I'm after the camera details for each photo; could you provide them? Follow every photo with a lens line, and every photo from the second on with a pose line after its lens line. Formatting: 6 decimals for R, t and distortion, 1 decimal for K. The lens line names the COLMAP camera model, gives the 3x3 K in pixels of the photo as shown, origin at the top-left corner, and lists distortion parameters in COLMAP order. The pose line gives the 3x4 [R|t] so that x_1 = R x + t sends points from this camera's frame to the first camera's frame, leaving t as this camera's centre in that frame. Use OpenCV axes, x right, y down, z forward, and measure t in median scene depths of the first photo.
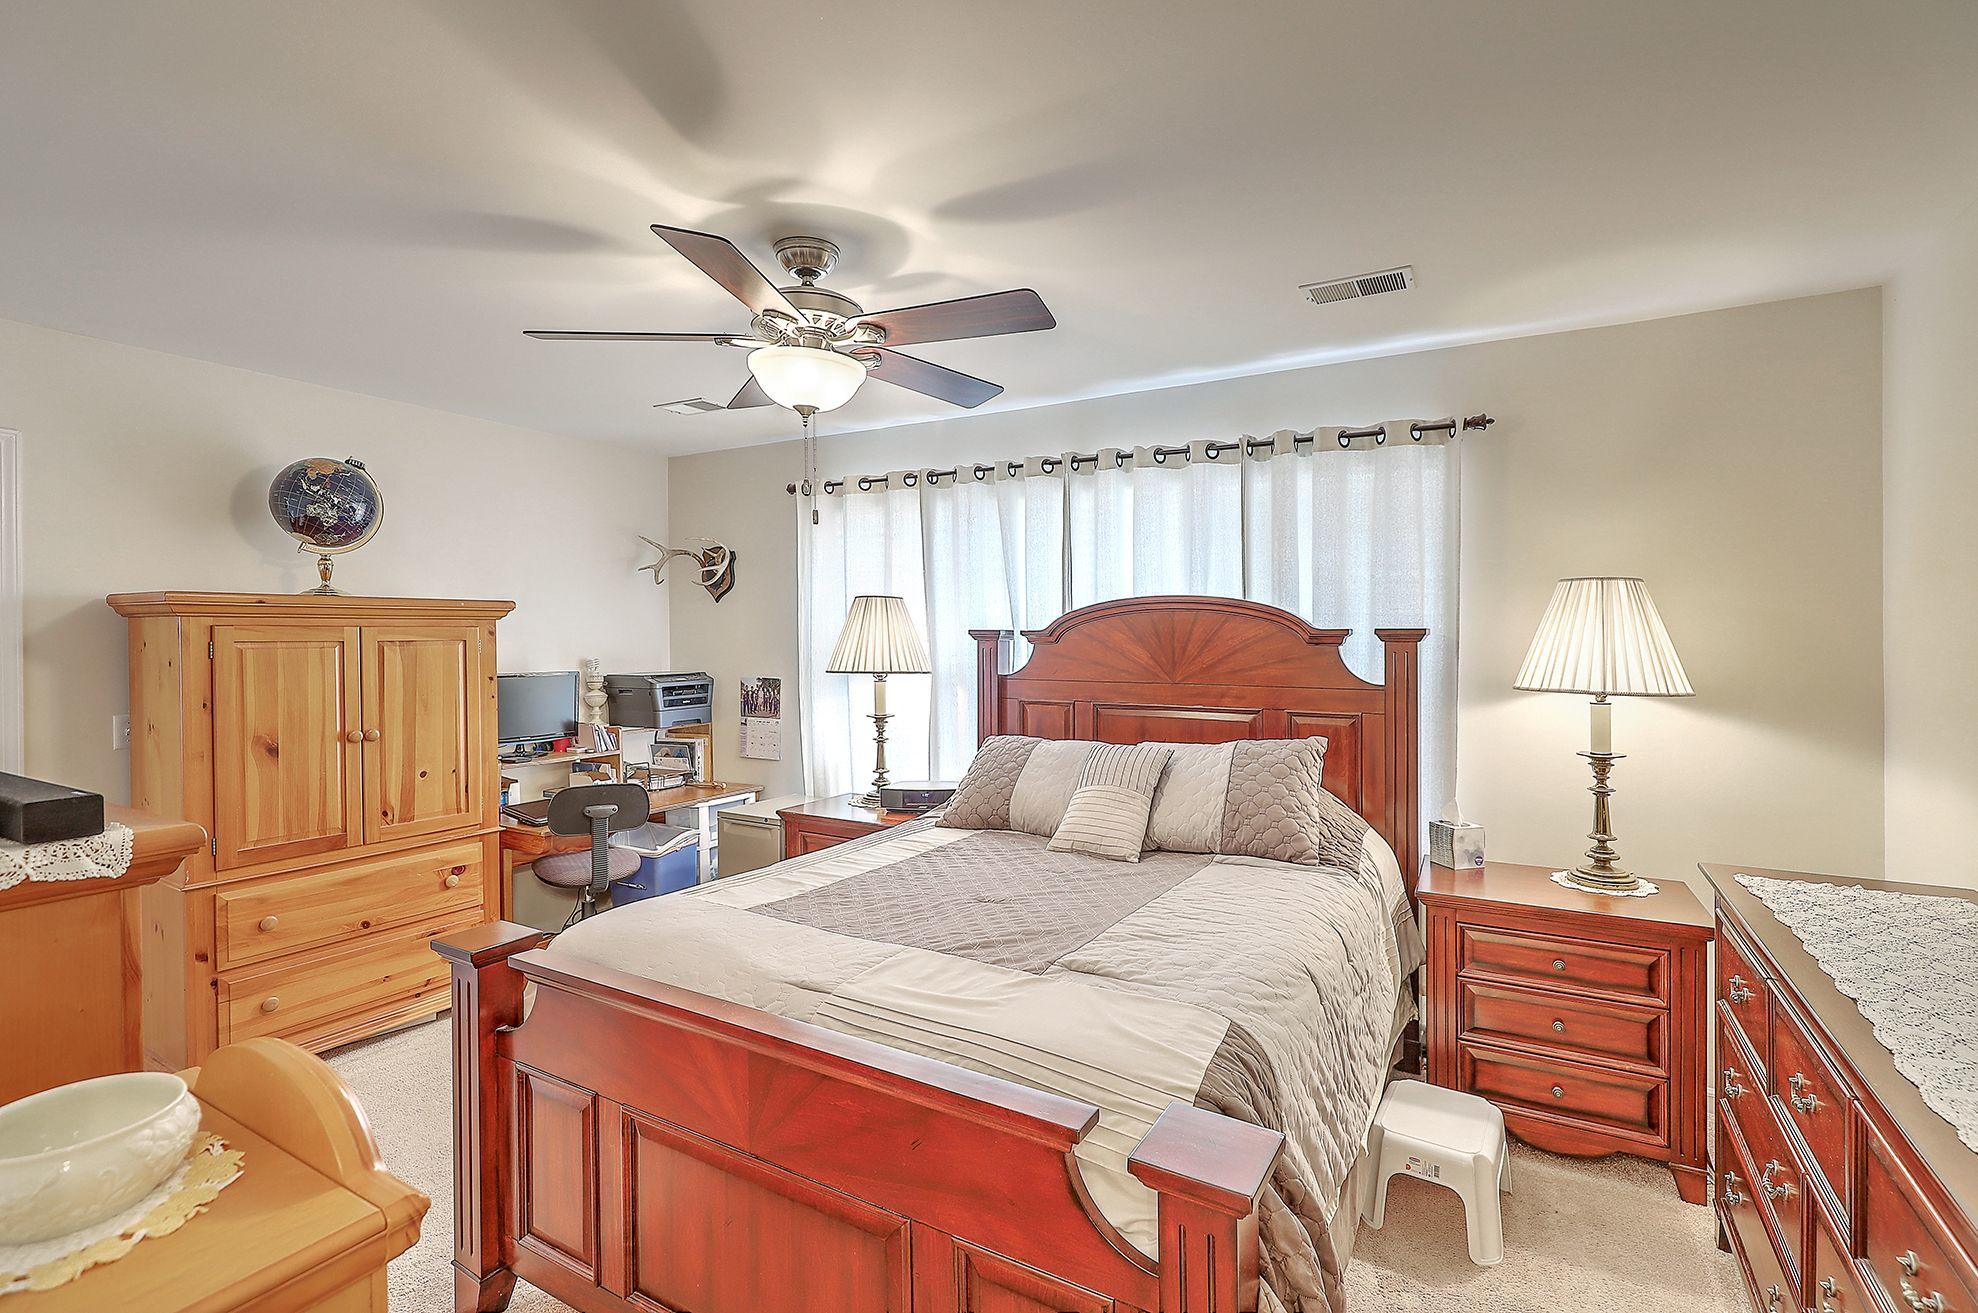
lens RADIAL K [[898.1, 0, 1023.5], [0, 898.1, 622.0], [0, 0, 1]] dist [-0.000303, 0.000239]
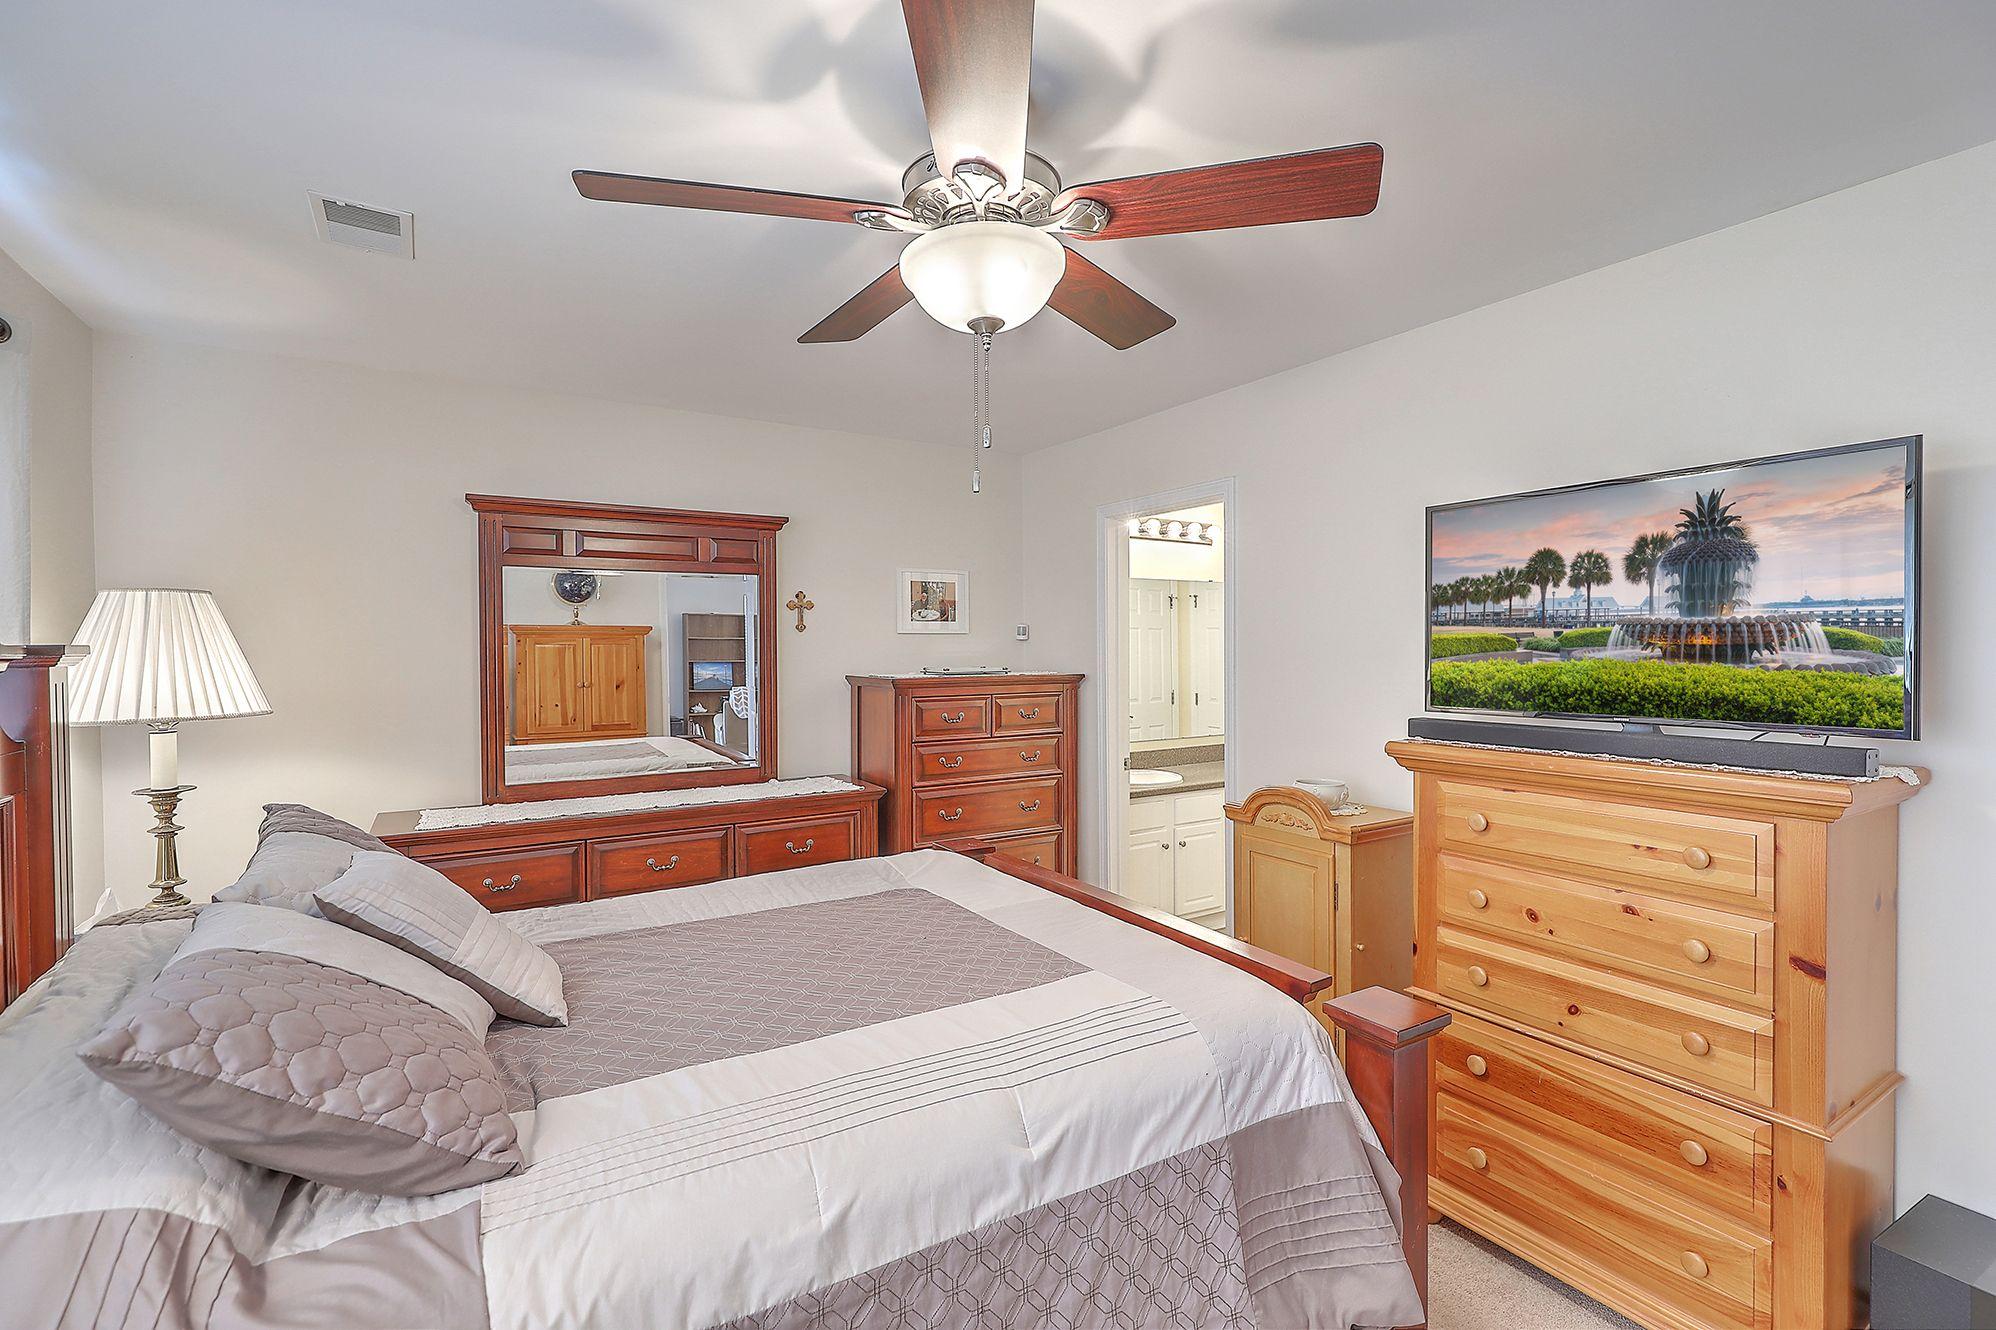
lens RADIAL K [[898.7, 0, 1007.4], [0, 898.7, 663.3], [0, 0, 1]] dist [0.000444, 0.000216]
pose [[-0.872741, 0.001521, 0.488182, -0.386682], [0.011121, 0.999798, 0.016768, 0.012930], [-0.488058, 0.020063, -0.872581, 1.037134]]
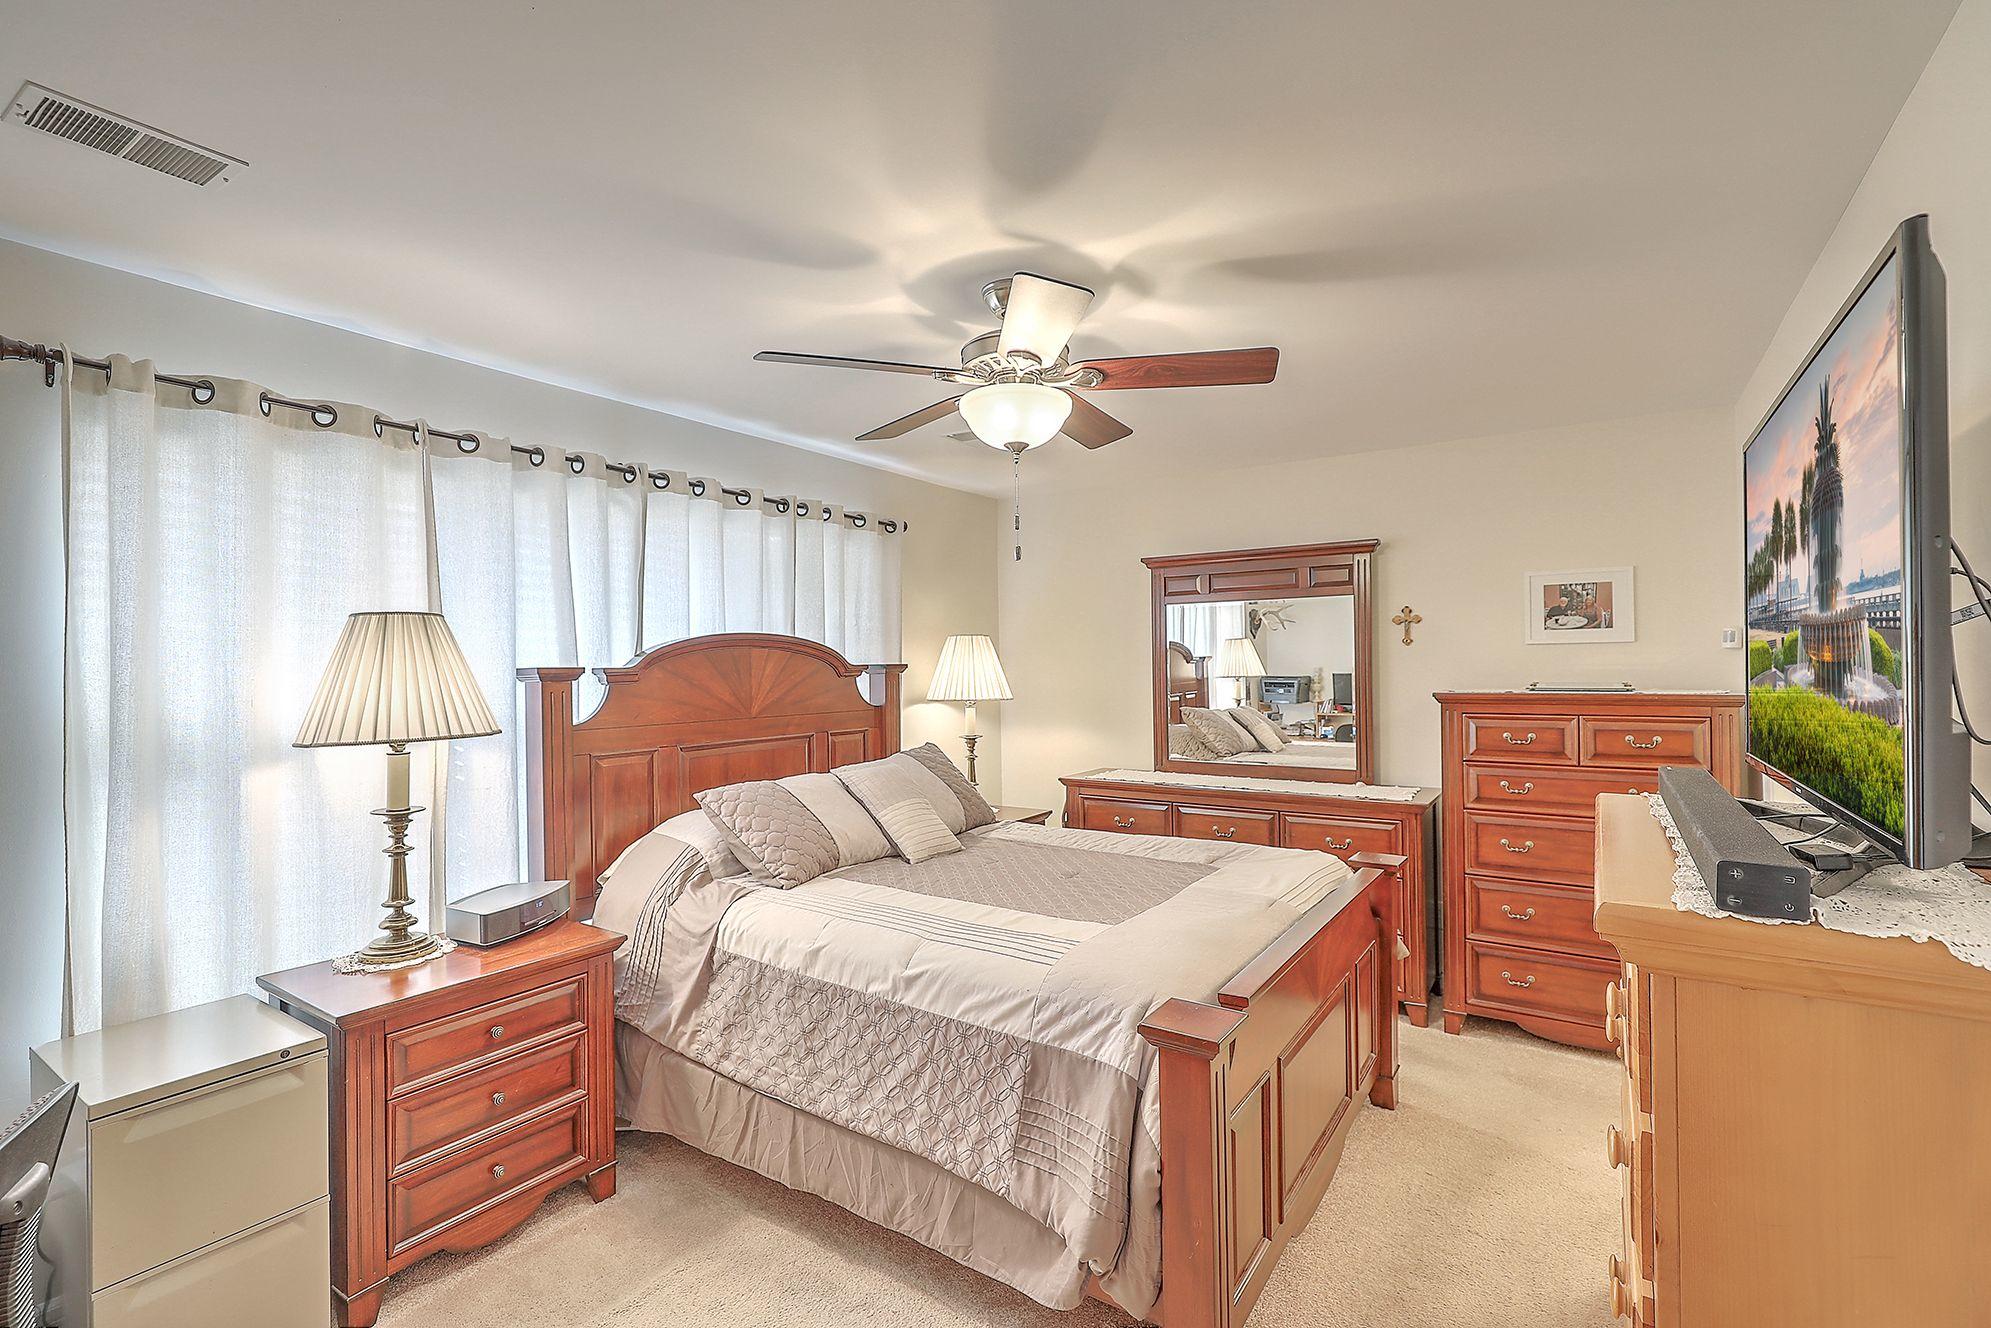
lens RADIAL K [[896.5, 0, 1004.9], [0, 896.5, 662.3], [0, 0, 1]] dist [0.000444, 0.000216]
pose [[0.084357, 0.006923, 0.996412, -0.815287], [0.012206, 0.999894, -0.007980, 0.014309], [-0.996361, 0.012835, 0.084264, 0.596622]]
